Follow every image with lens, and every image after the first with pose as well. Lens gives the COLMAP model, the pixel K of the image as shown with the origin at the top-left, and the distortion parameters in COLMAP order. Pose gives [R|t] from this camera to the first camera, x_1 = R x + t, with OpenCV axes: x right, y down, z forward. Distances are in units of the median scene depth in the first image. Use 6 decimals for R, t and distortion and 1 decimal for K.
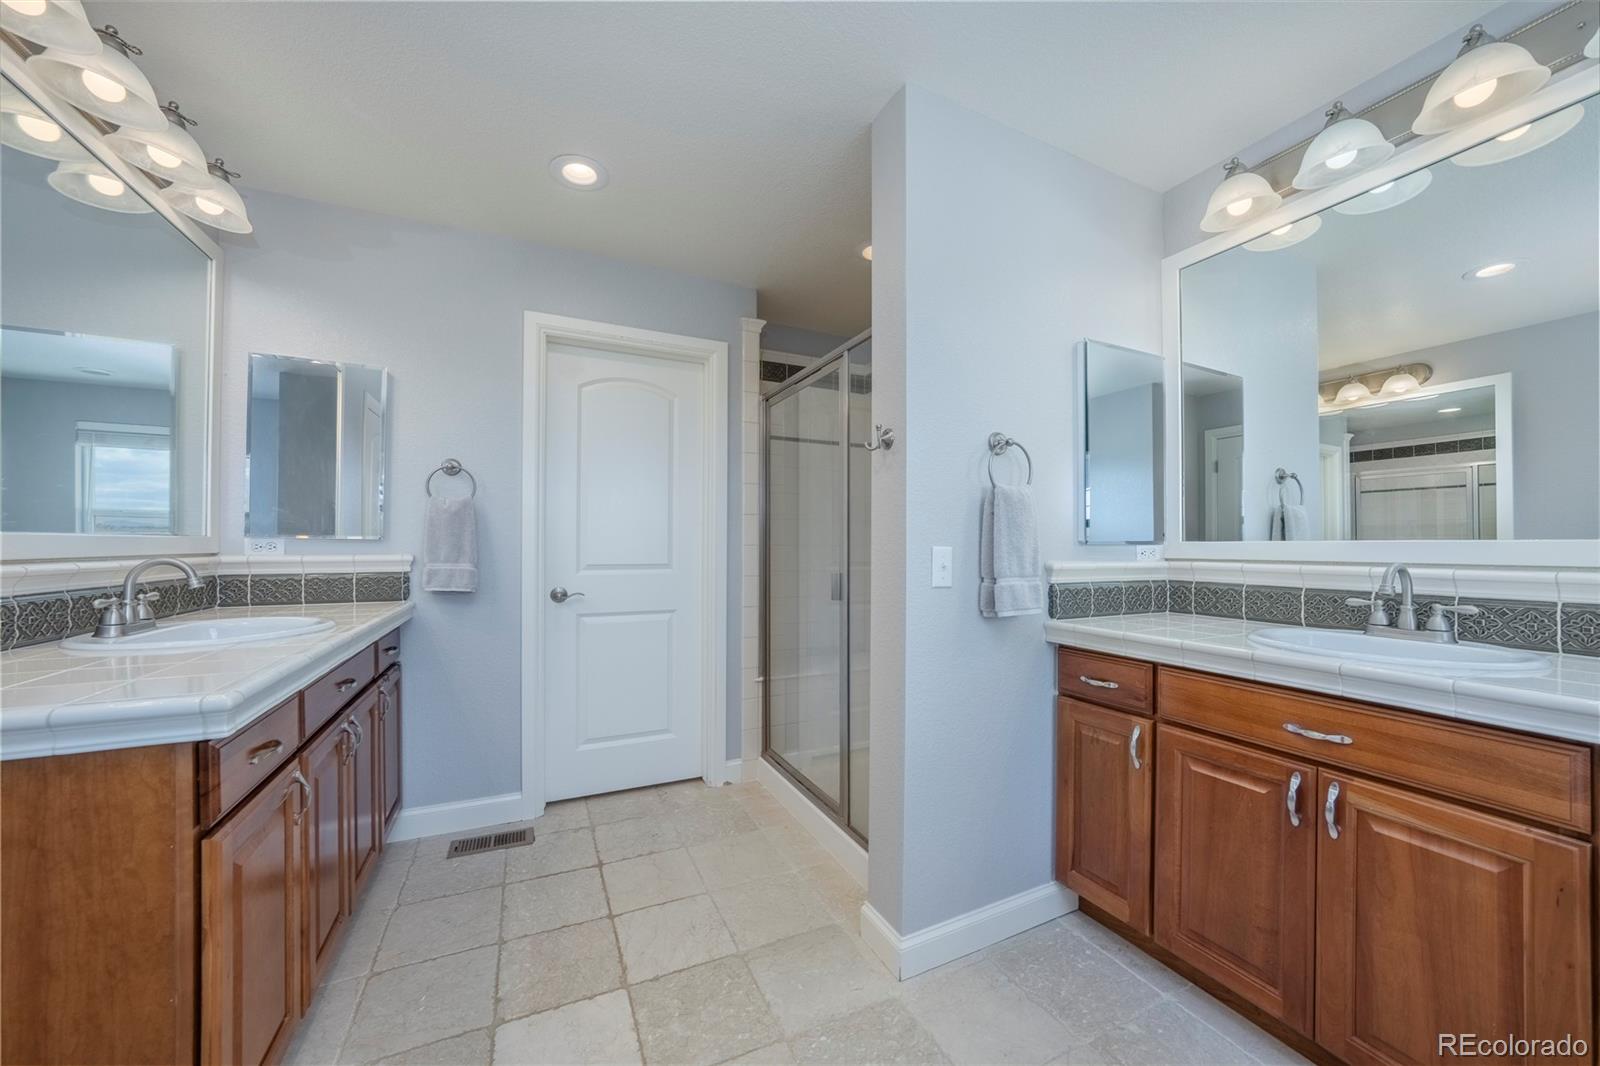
lens RADIAL K [[546.9, 0, 796.4], [0, 546.9, 541.4], [0, 0, 1]] dist [0.001233, 0.000075]
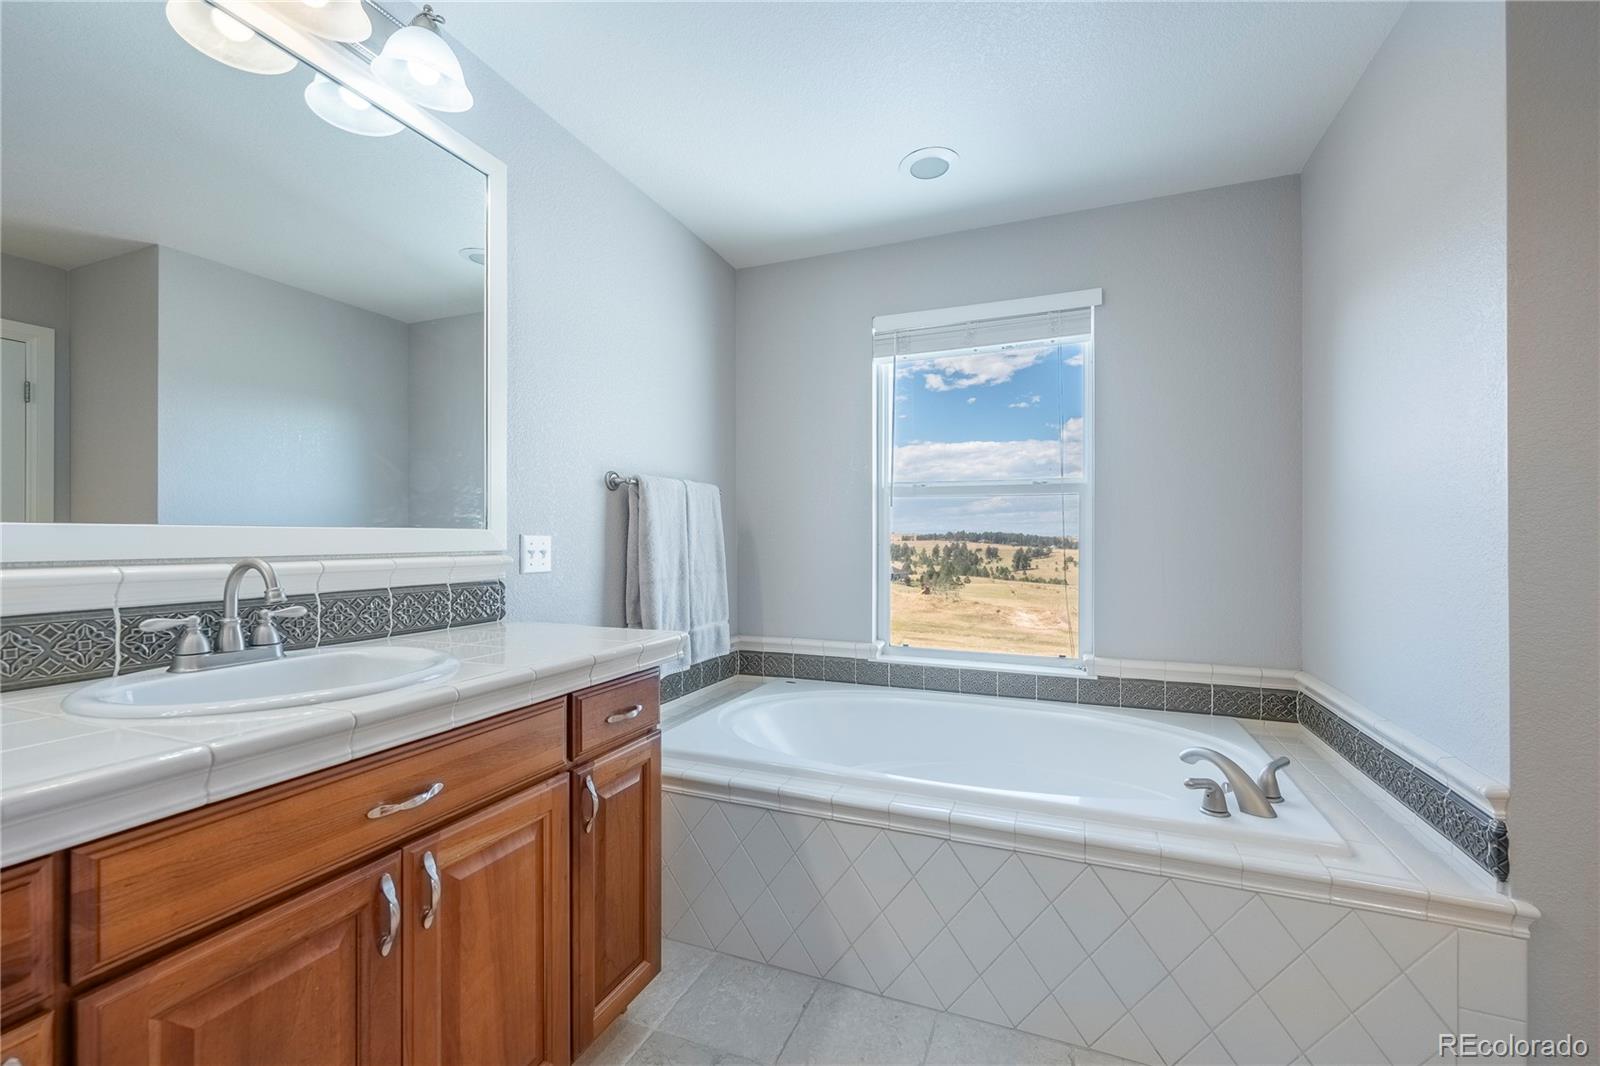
lens RADIAL K [[656.4, 0, 804.4], [0, 656.4, 536.6], [0, 0, 1]] dist [-0.000346, 0.000090]
pose [[-0.674697, -0.002467, 0.738091, -0.012187], [-0.003915, 0.999992, -0.000236, 0.010665], [-0.738084, -0.003049, -0.674702, 1.105072]]
